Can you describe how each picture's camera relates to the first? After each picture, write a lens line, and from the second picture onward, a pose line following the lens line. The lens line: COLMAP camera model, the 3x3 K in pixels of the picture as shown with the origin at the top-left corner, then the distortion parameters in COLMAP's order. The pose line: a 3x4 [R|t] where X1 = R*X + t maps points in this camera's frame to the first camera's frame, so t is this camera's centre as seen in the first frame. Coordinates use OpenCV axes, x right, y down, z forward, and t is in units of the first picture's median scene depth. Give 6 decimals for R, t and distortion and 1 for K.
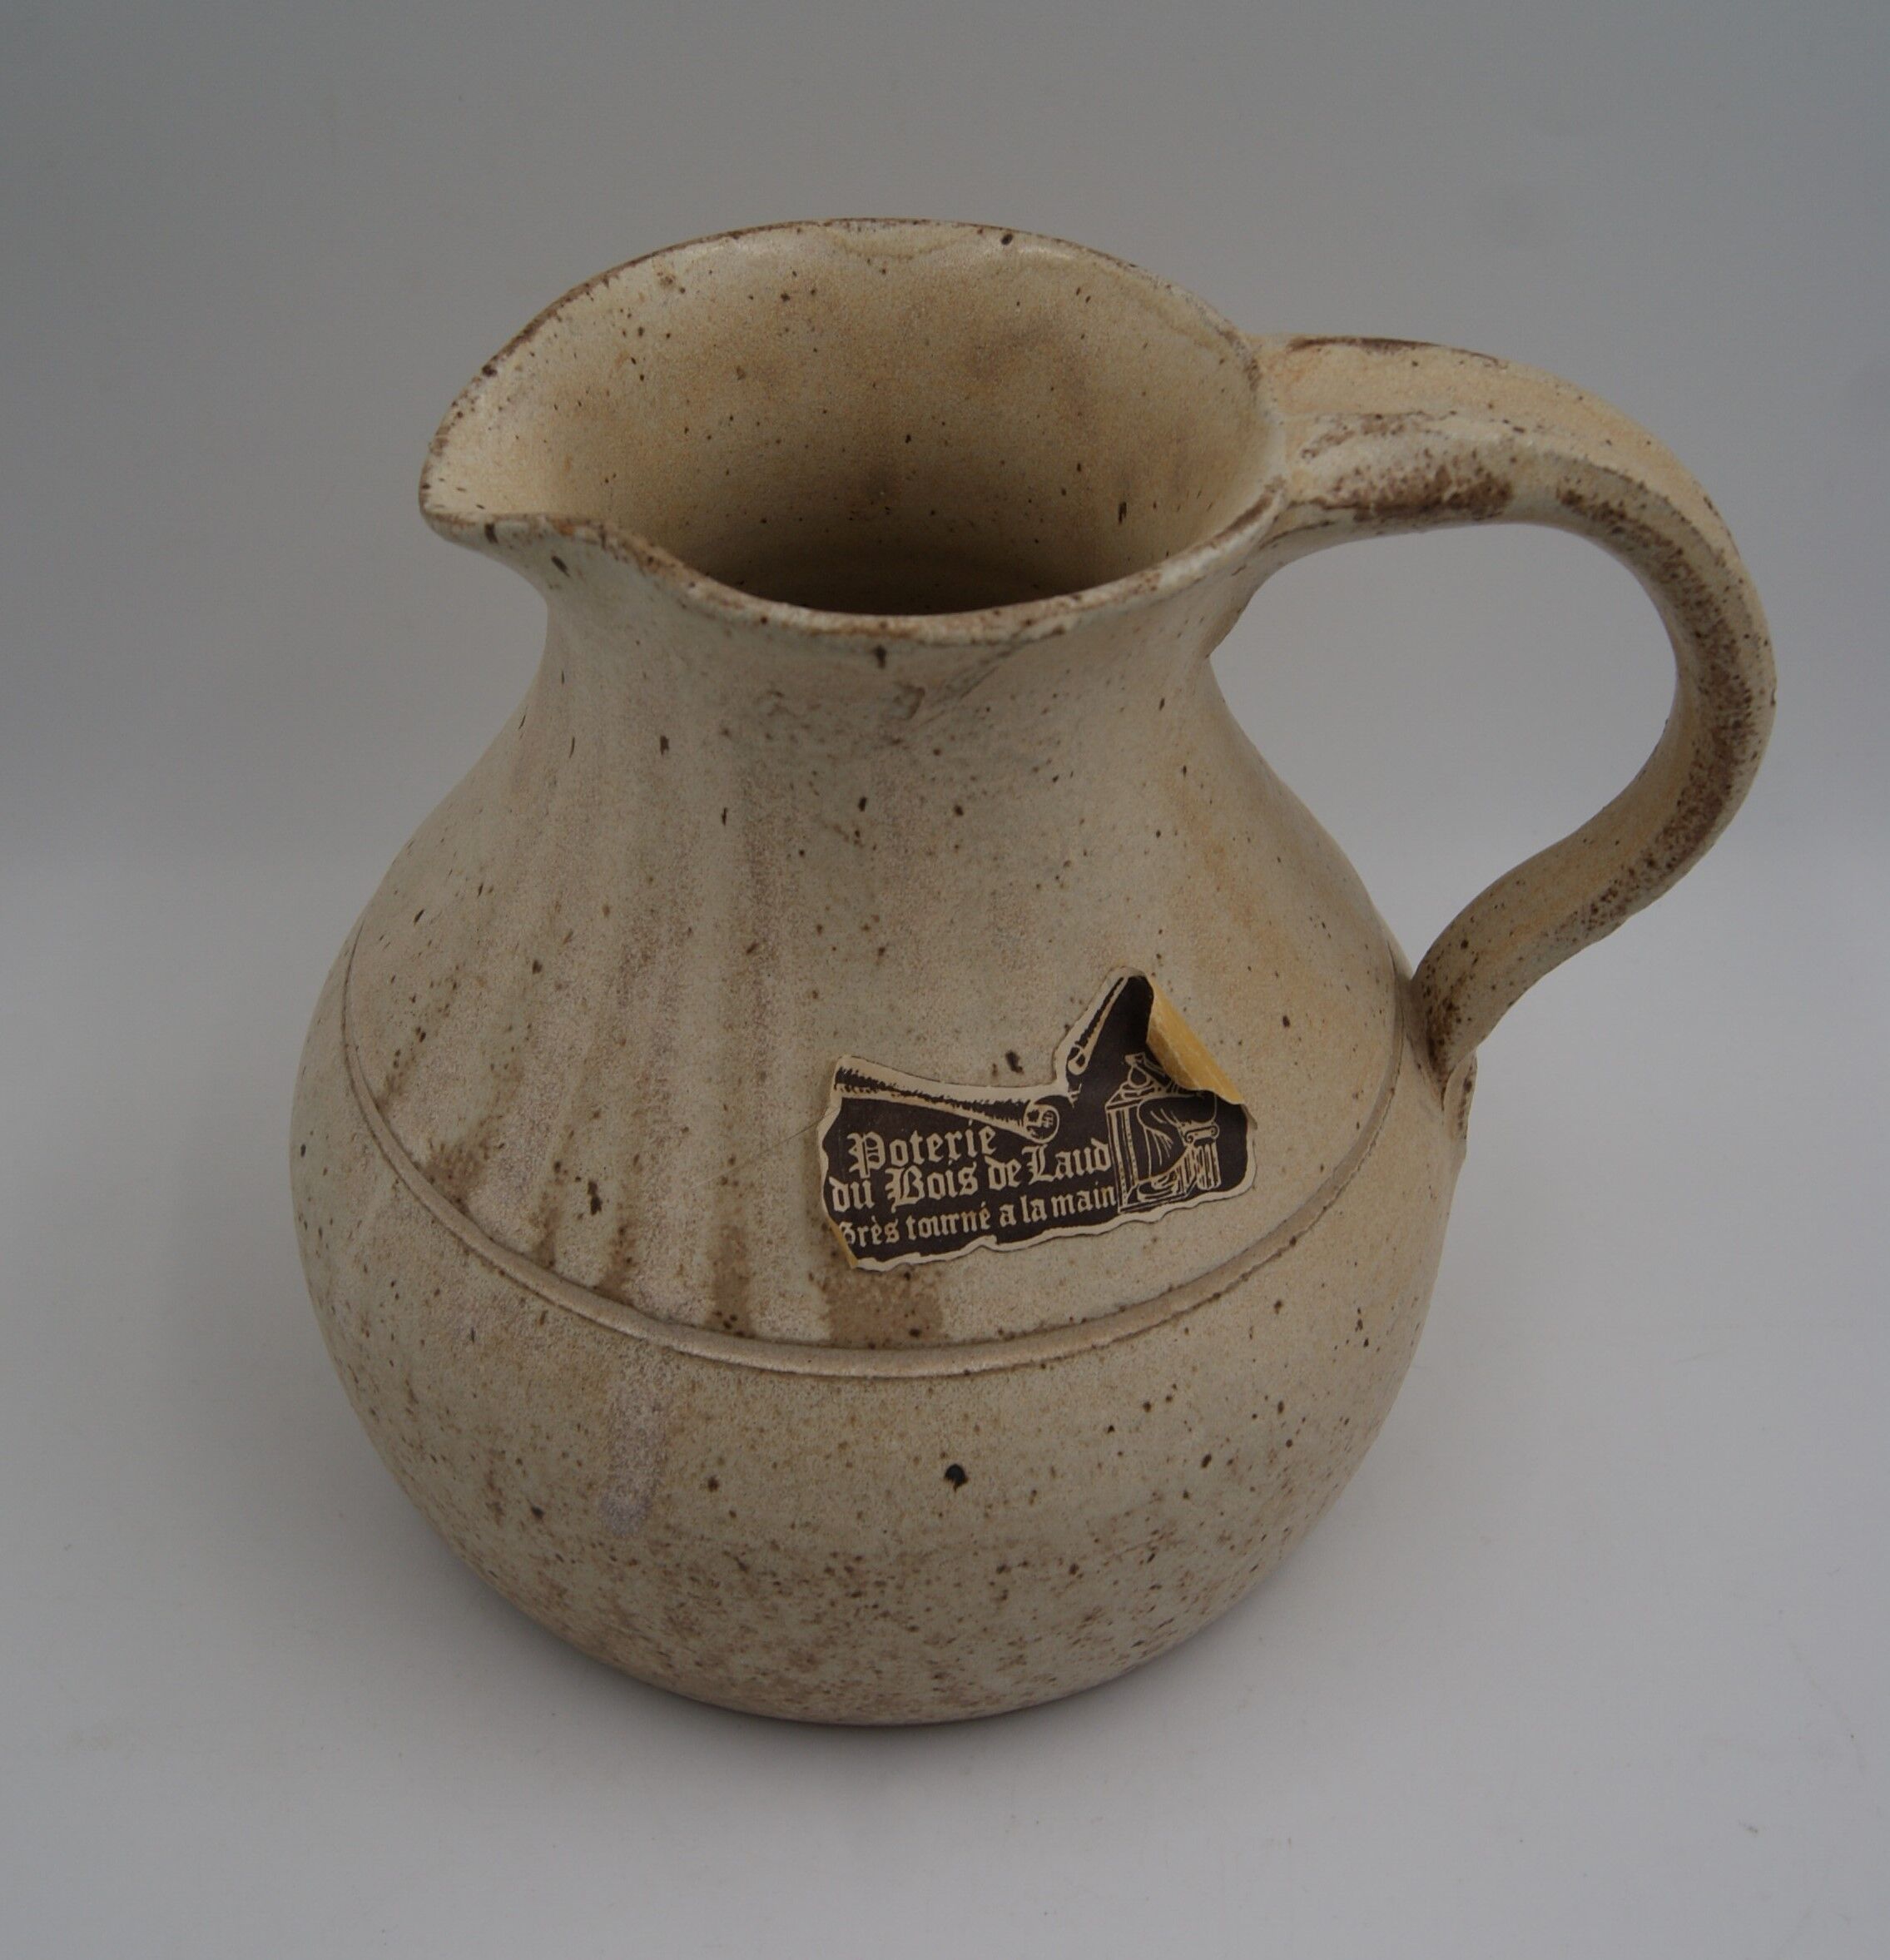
lens RADIAL K [[2613.0, 0, 857.0], [0, 2613.0, 1019.5], [0, 0, 1]] dist [-0.097717, 0.000000]
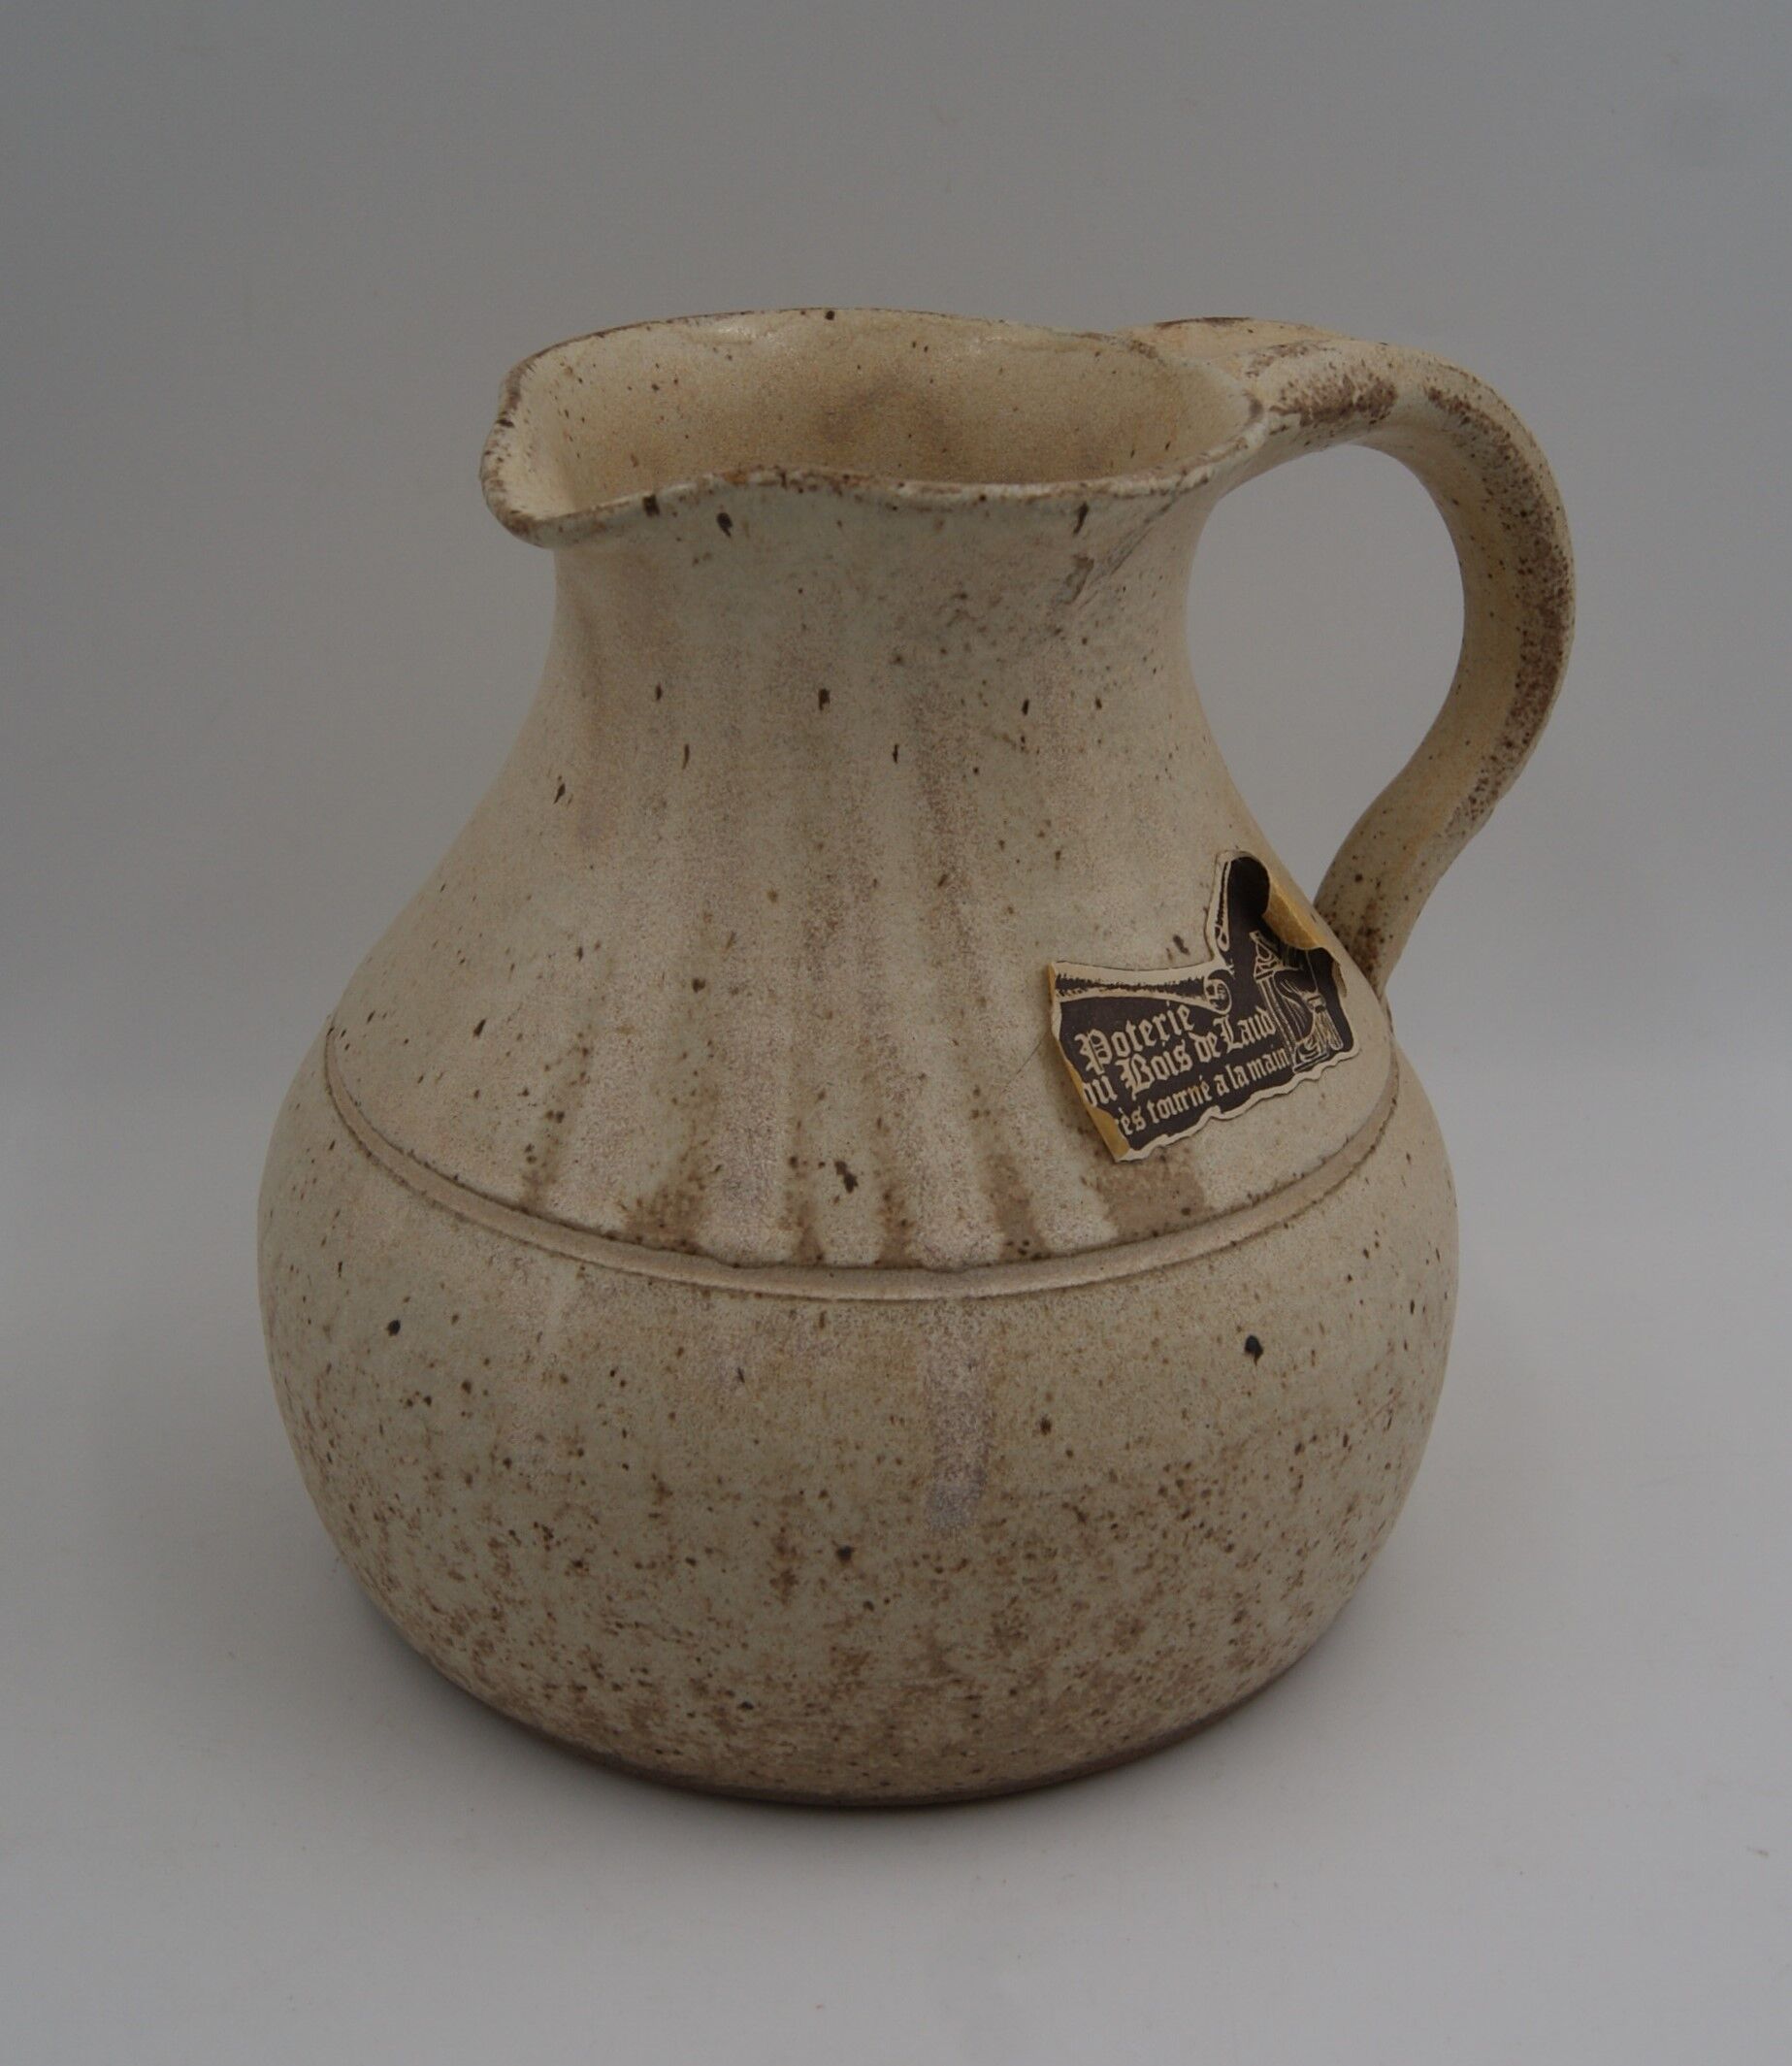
lens RADIAL K [[3043.8, 0, 950.4], [0, 3043.8, 1068.3], [0, 0, 1]] dist [-0.096828, 0.000000]
pose [[0.860272, -0.206484, 0.466150, -0.584908], [0.323772, 0.927541, -0.186655, 0.254236], [-0.393832, 0.311500, 0.864791, -0.006778]]
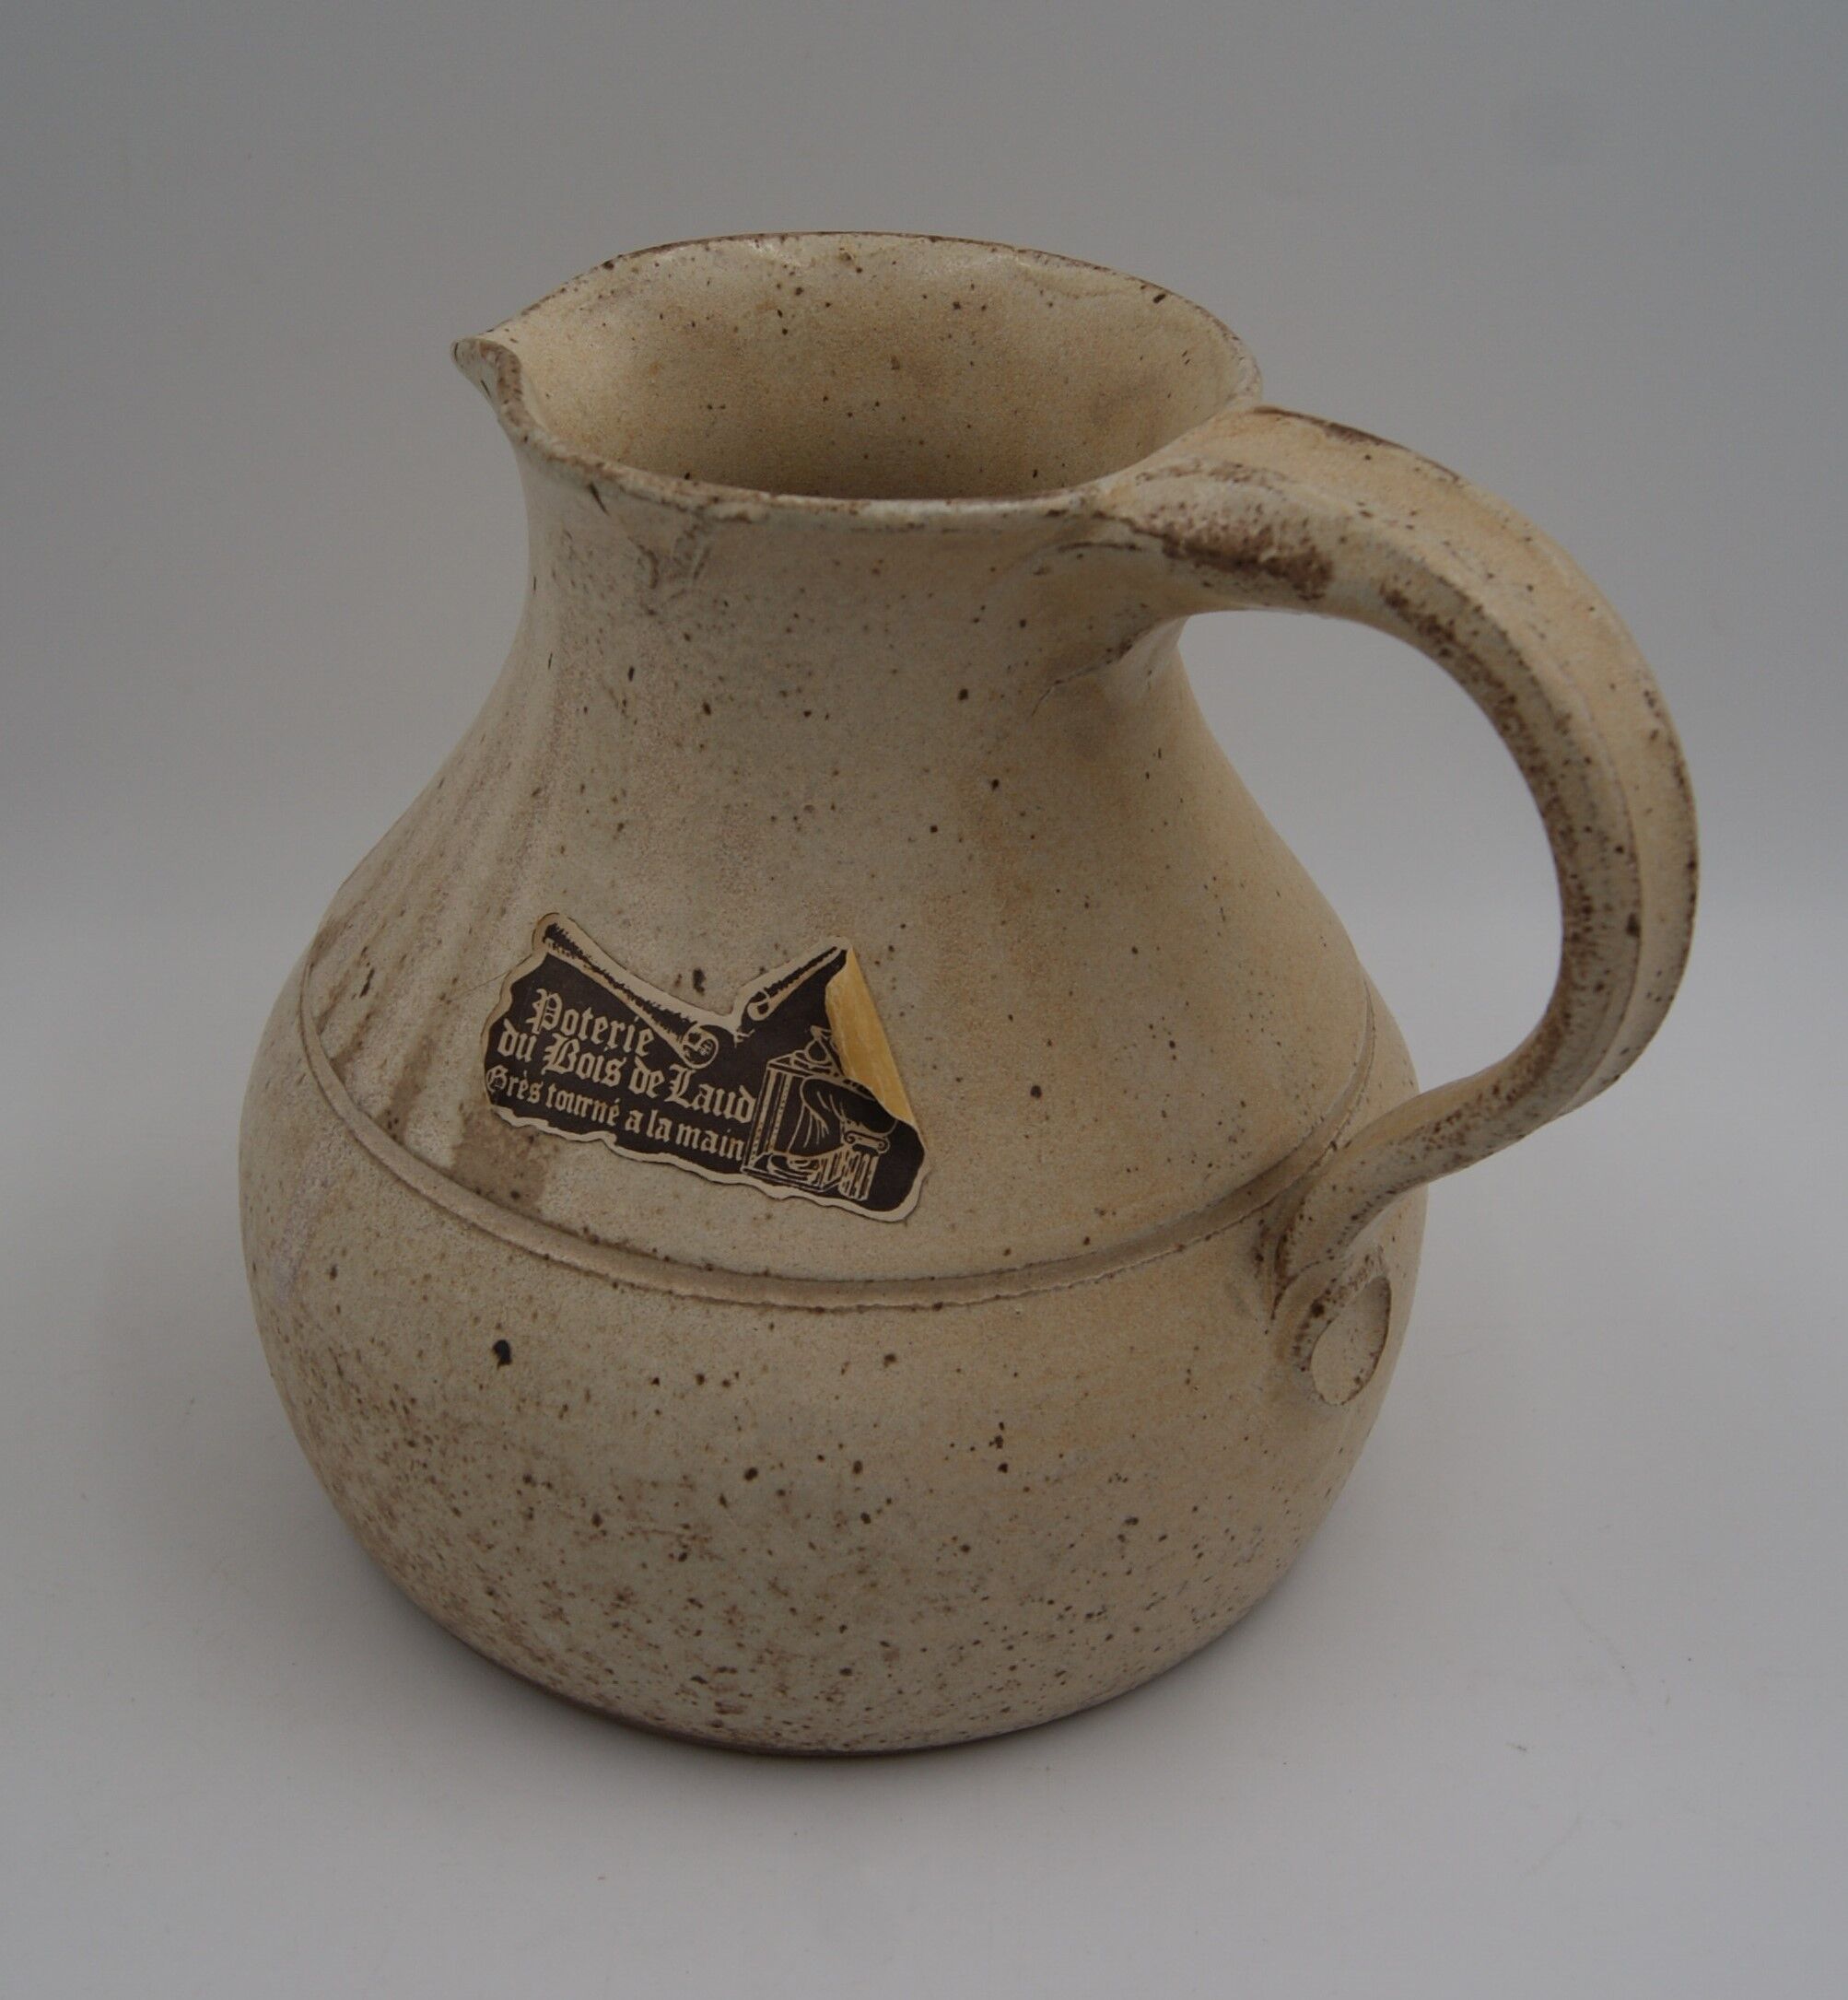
lens RADIAL K [[2830.2, 0, 815.9], [0, 2830.2, 1001.4], [0, 0, 1]] dist [-0.103467, 0.000000]
pose [[0.798007, 0.333756, -0.501788, 0.623396], [-0.417485, 0.906641, -0.060900, 0.068731], [0.434616, 0.258087, 0.862844, 0.087493]]
